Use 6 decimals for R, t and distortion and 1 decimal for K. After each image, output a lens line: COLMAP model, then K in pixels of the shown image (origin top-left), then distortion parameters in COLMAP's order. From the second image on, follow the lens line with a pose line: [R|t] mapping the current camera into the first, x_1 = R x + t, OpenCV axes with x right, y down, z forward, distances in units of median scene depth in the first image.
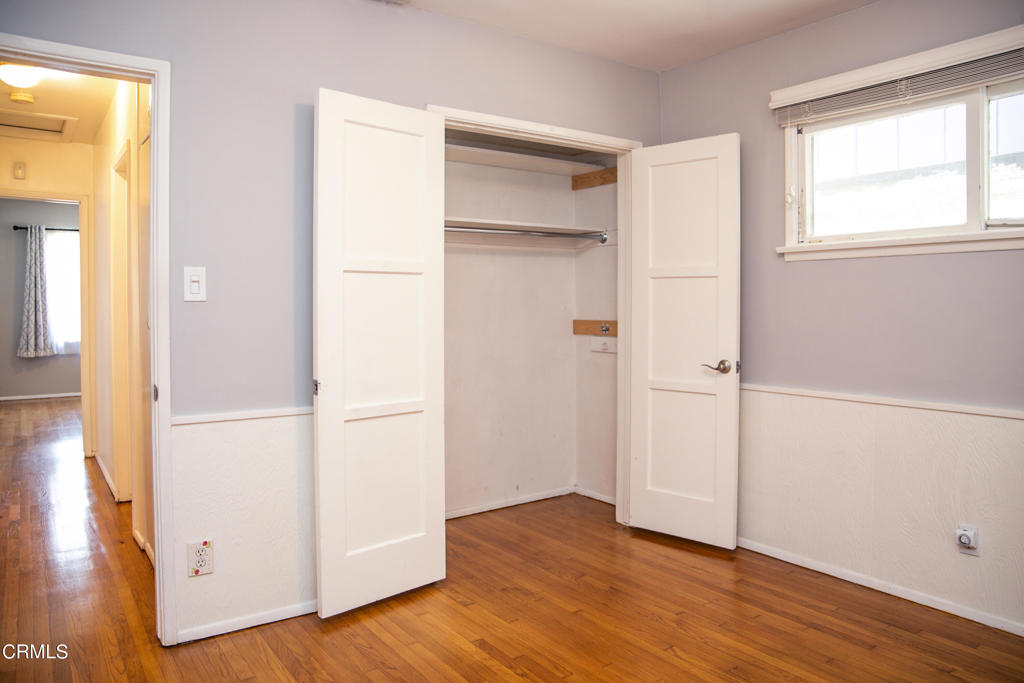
lens RADIAL K [[723.8, 0, 517.1], [0, 723.8, 339.7], [0, 0, 1]] dist [-0.131107, 0.096278]
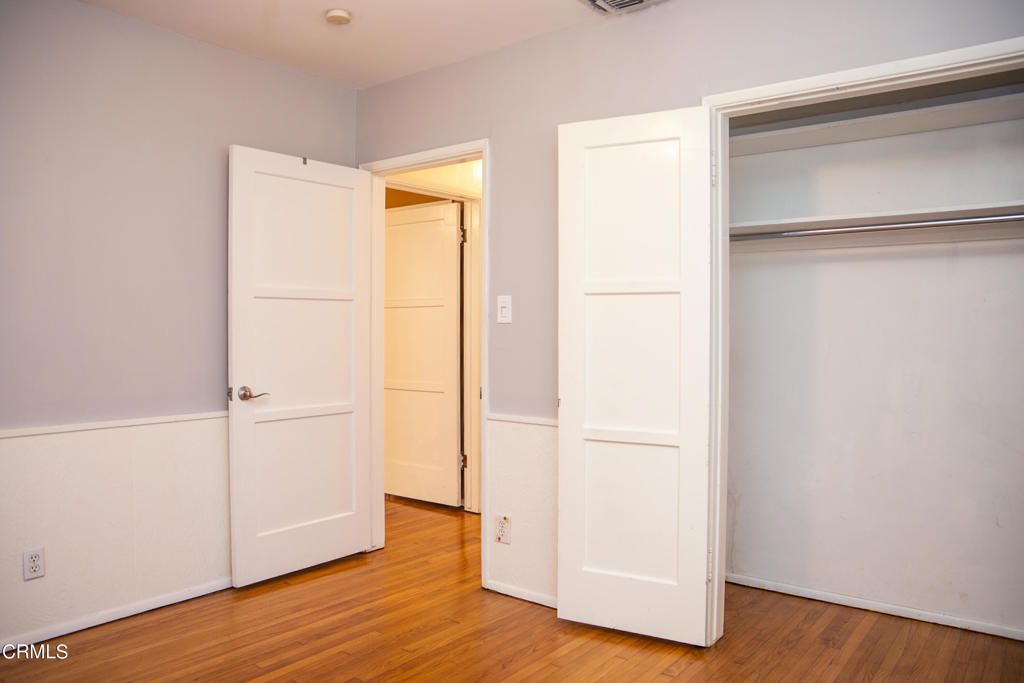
lens RADIAL K [[756.3, 0, 510.9], [0, 756.3, 368.8], [0, 0, 1]] dist [-0.087516, 0.002606]
pose [[0.271679, 0.053258, -0.960913, 0.813342], [-0.052415, 0.997804, 0.040483, -0.027771], [0.960959, 0.039368, 0.273874, 0.625532]]
